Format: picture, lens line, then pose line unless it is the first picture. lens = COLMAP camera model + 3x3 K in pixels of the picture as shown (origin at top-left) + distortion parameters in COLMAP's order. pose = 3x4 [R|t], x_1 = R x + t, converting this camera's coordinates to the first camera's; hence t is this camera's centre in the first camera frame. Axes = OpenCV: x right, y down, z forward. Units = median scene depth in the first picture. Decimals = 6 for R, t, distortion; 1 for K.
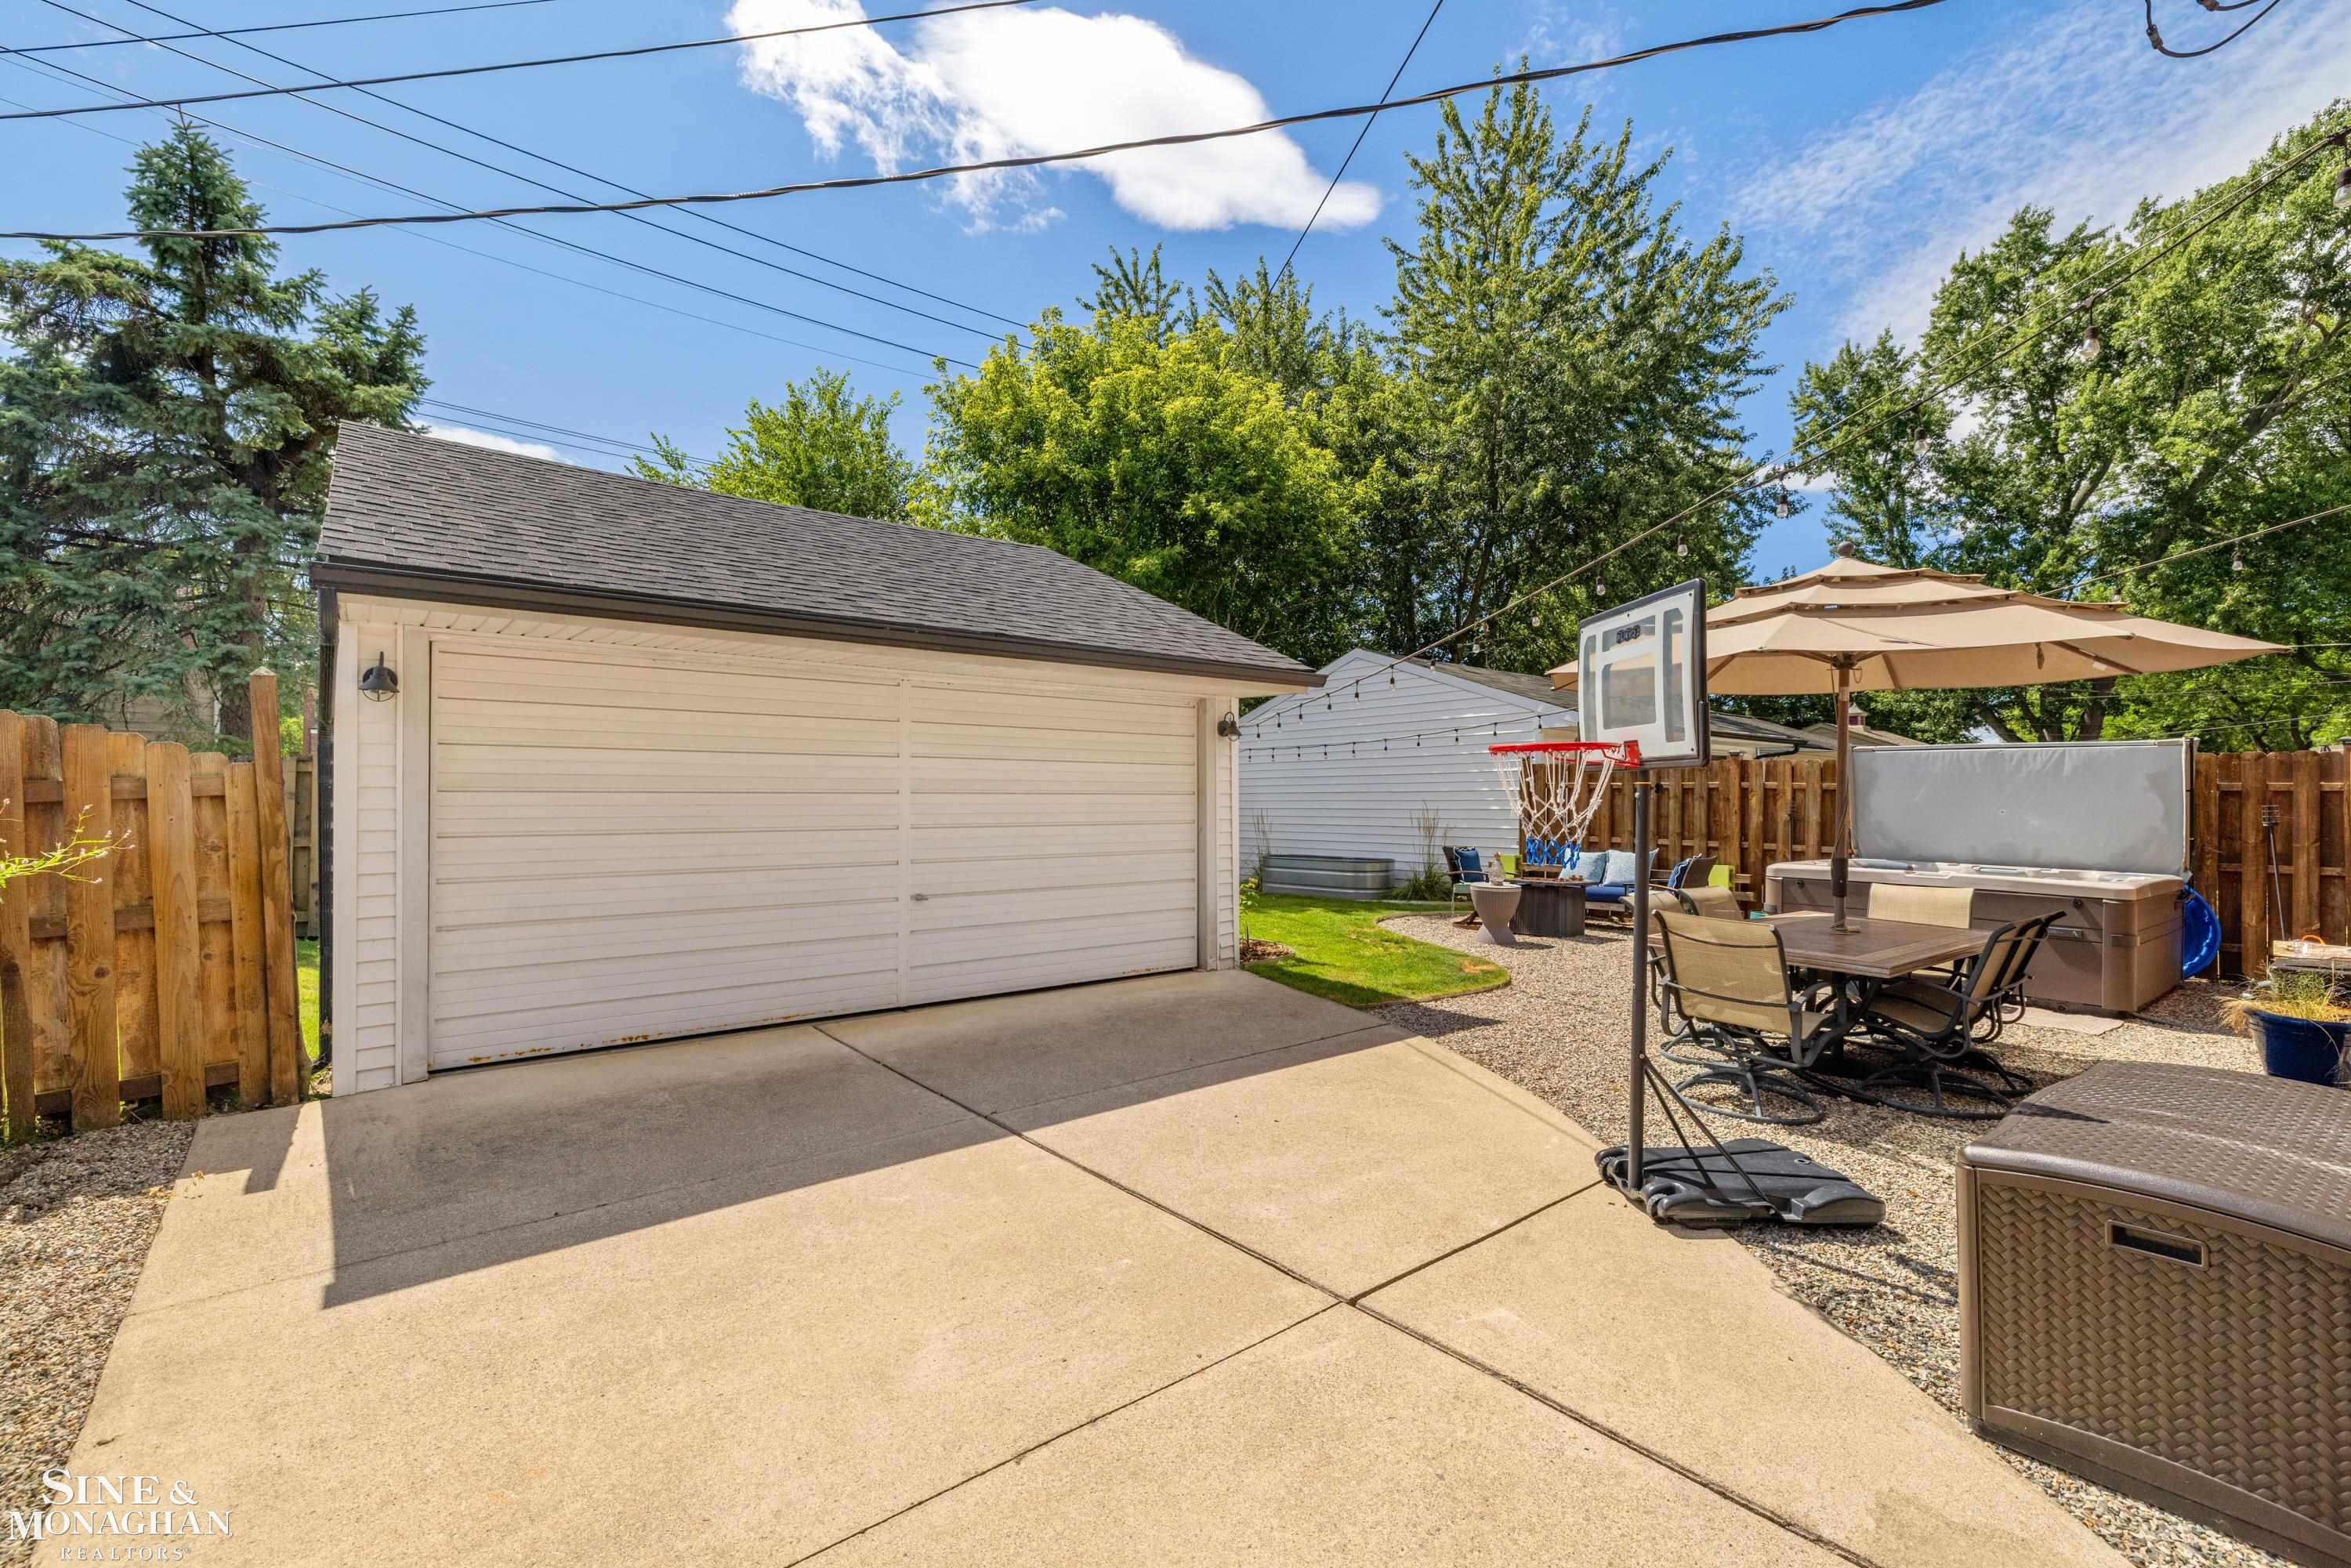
lens RADIAL K [[1010.4, 0, 1175.5], [0, 1010.4, 784.0], [0, 0, 1]] dist [-0.001064, 0.001044]
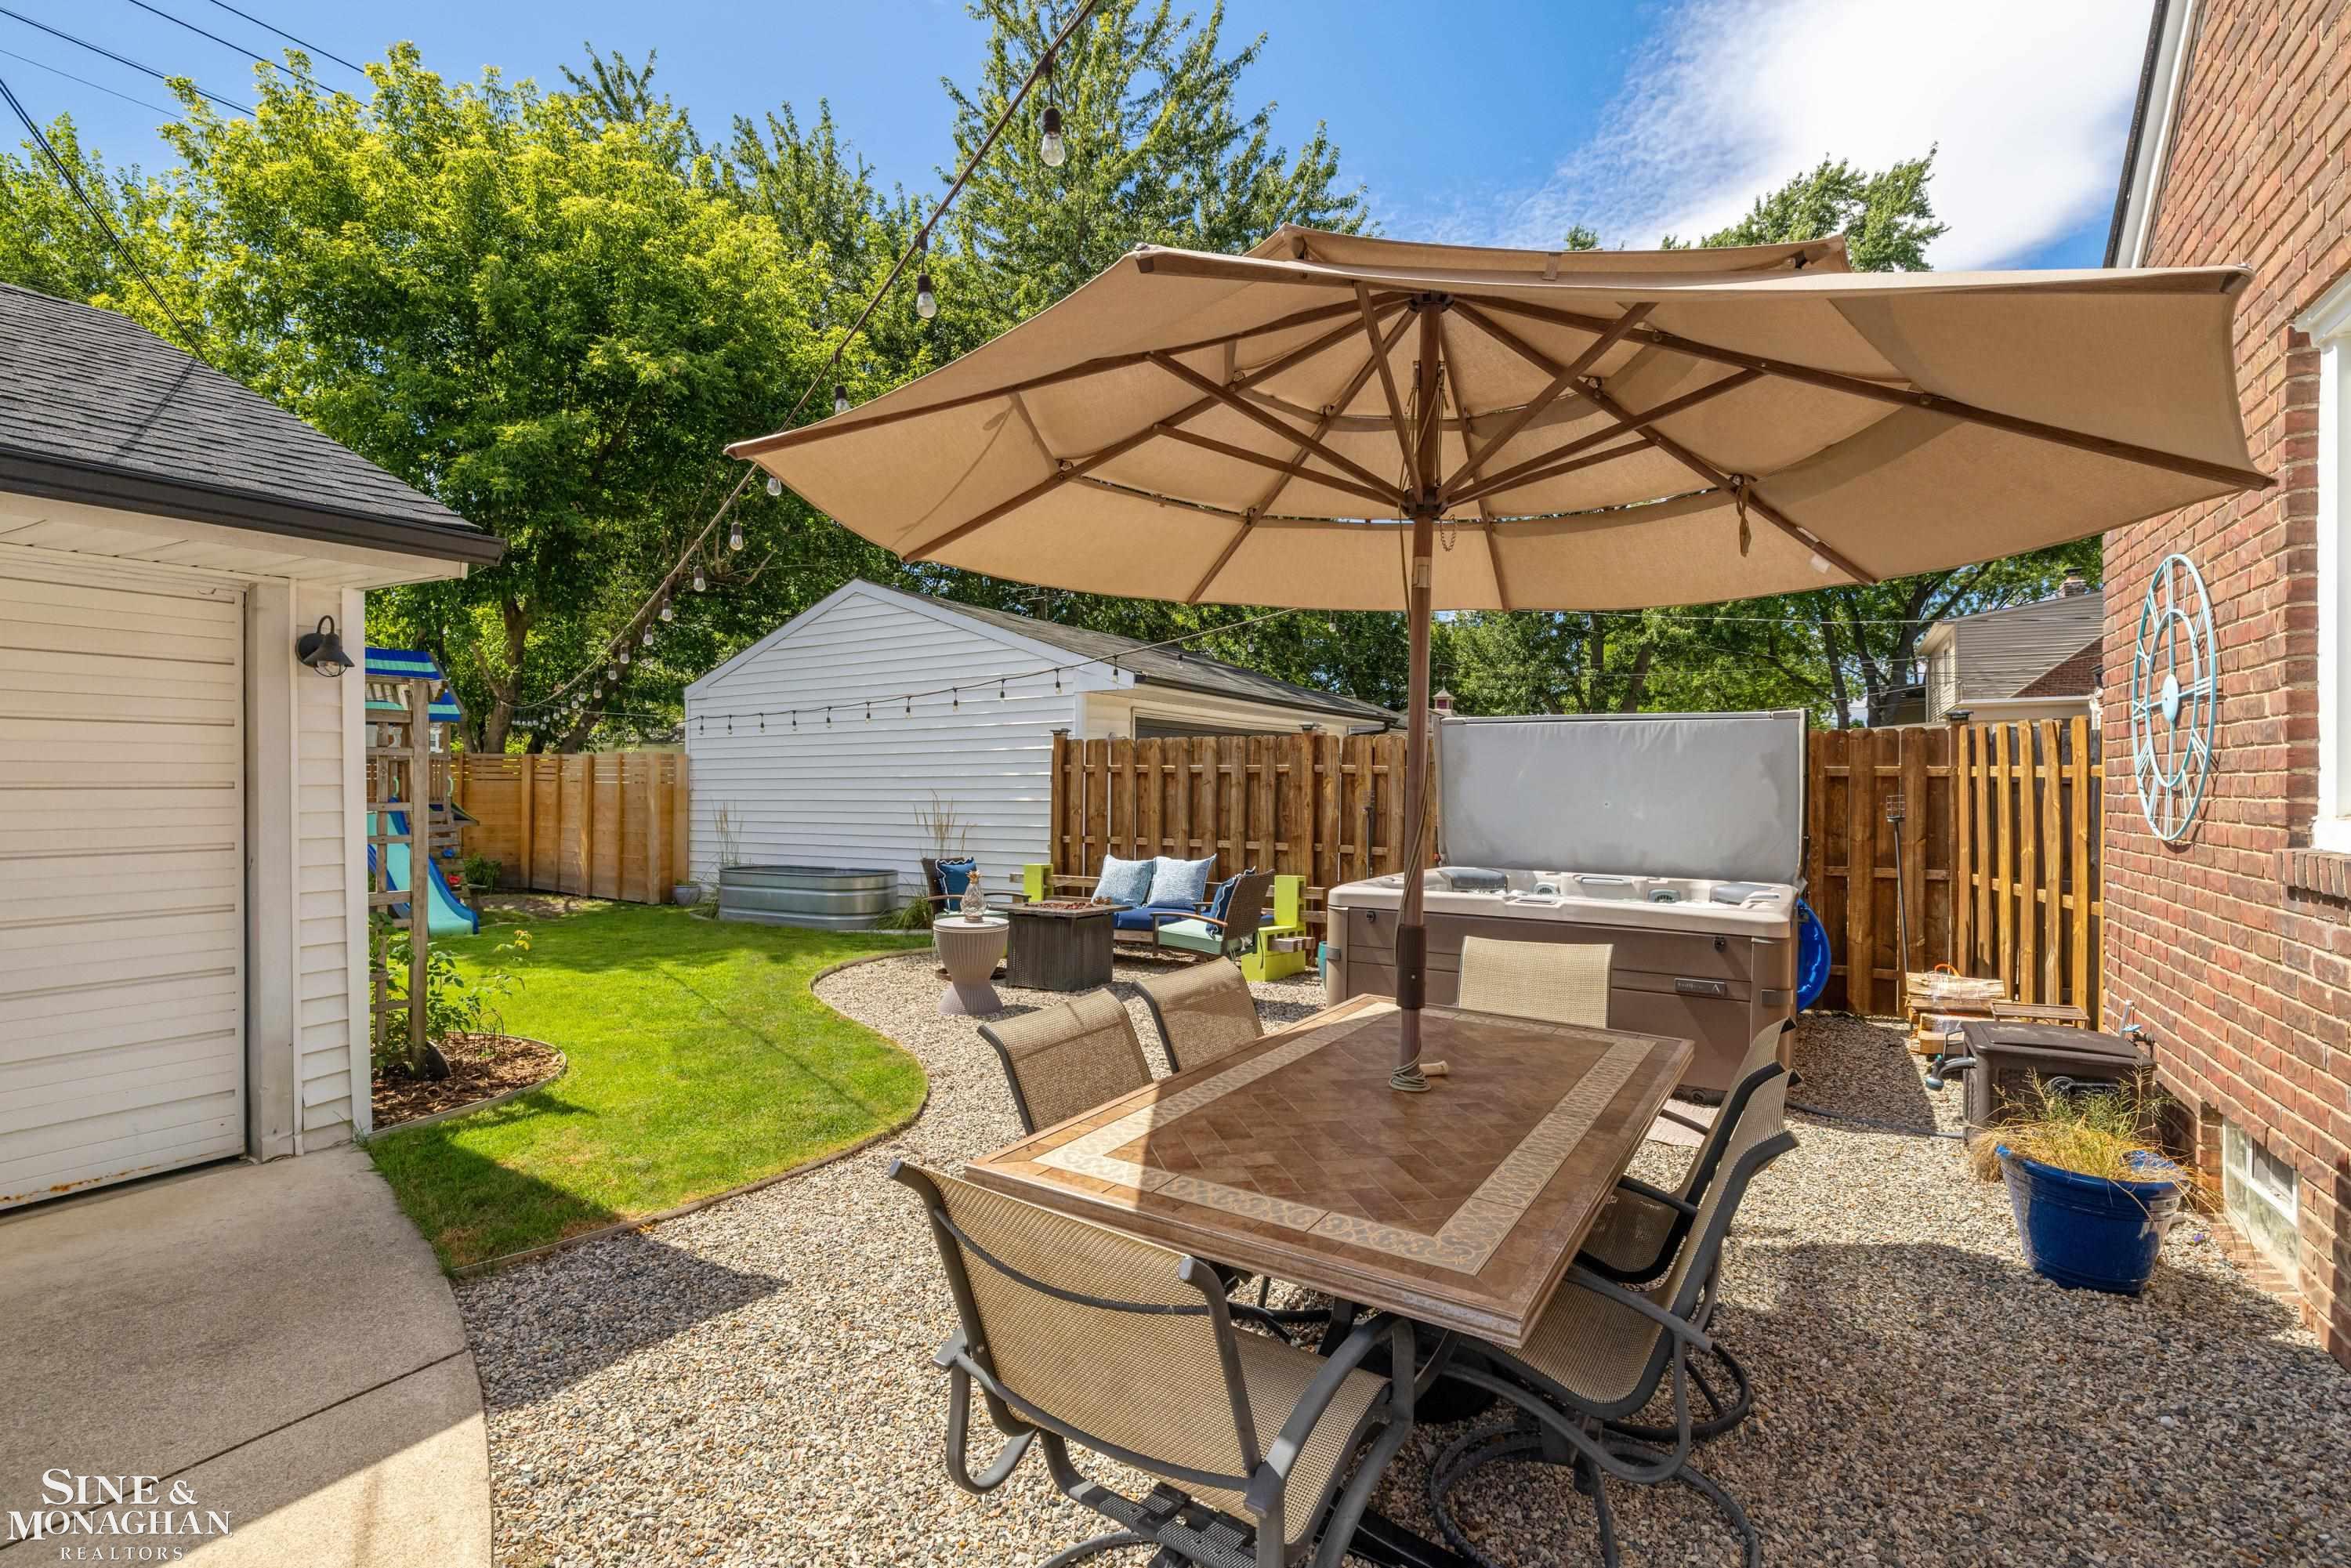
lens RADIAL K [[1105.5, 0, 1175.5], [0, 1105.5, 784.0], [0, 0, 1]] dist [-0.014316, -0.000060]
pose [[0.938280, -0.004062, 0.345853, 0.168039], [-0.001257, 0.999884, 0.015153, 0.000180], [-0.345875, -0.014653, 0.938166, 0.247394]]
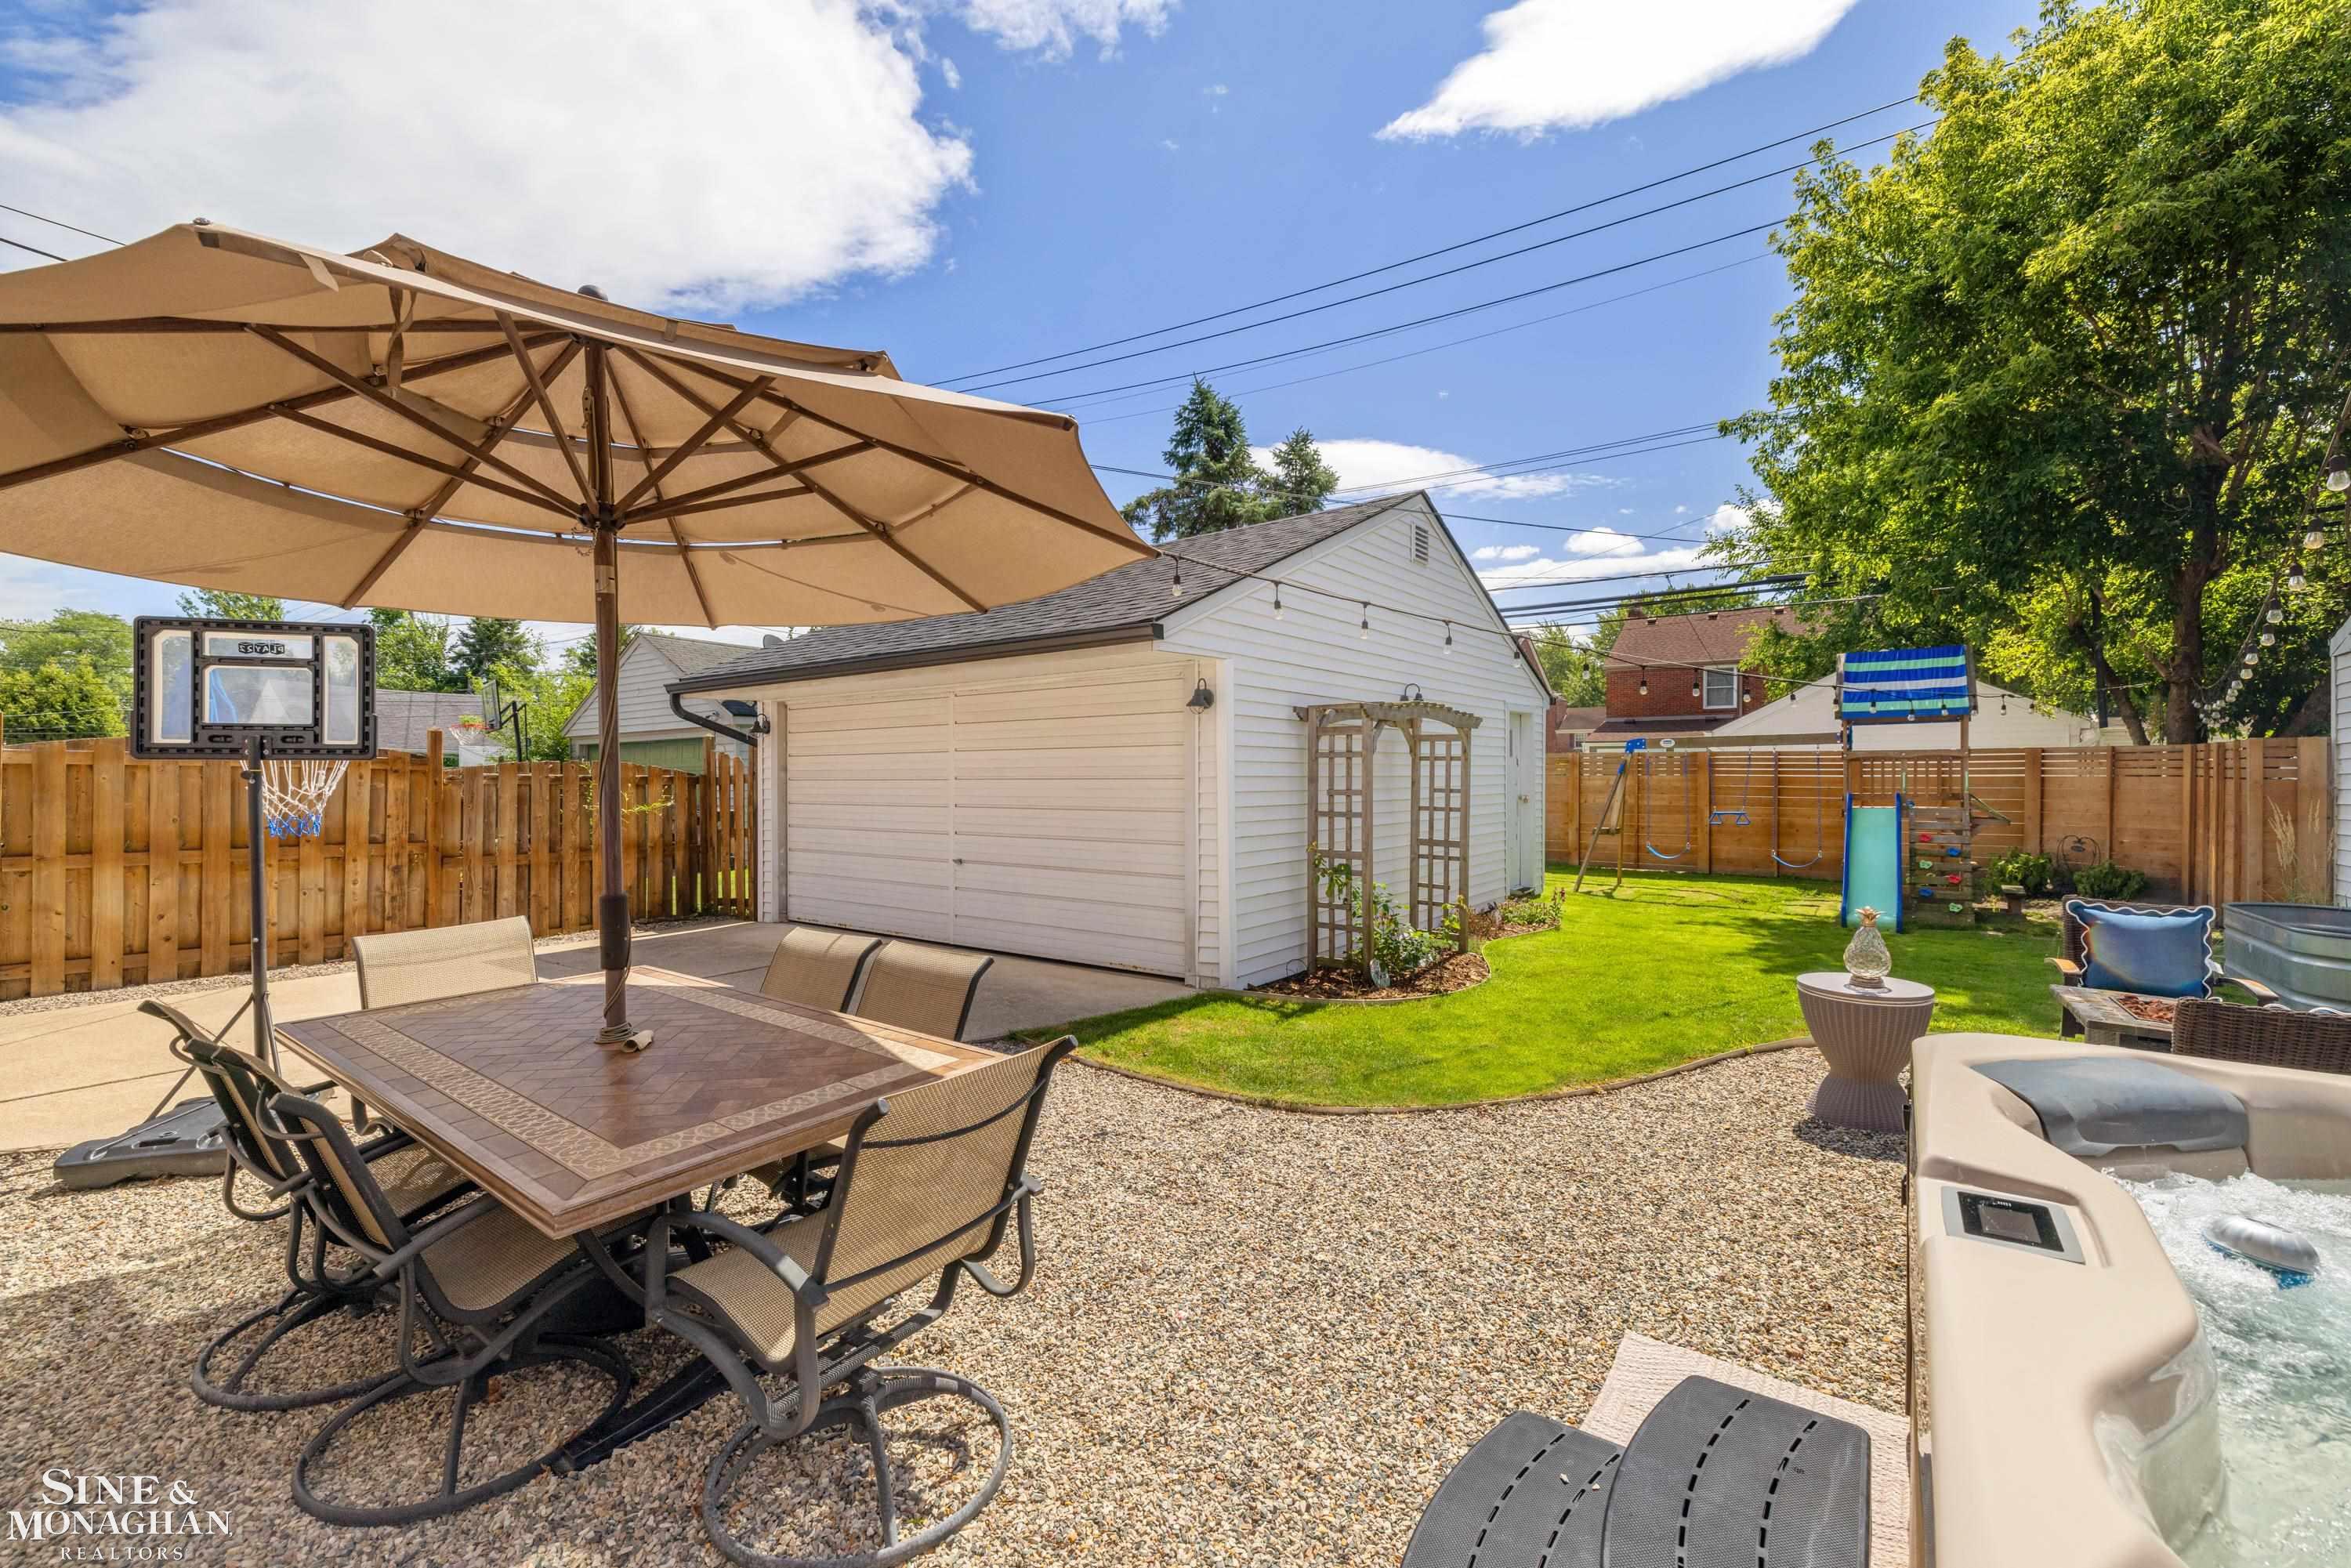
lens RADIAL K [[1010.4, 0, 1175.5], [0, 1010.4, 784.0], [0, 0, 1]] dist [-0.001064, 0.001044]
pose [[0.217059, -0.003945, -0.976151, 0.567068], [0.012549, 0.999920, -0.001250, 0.010516], [0.976078, -0.011979, 0.217091, 0.532579]]
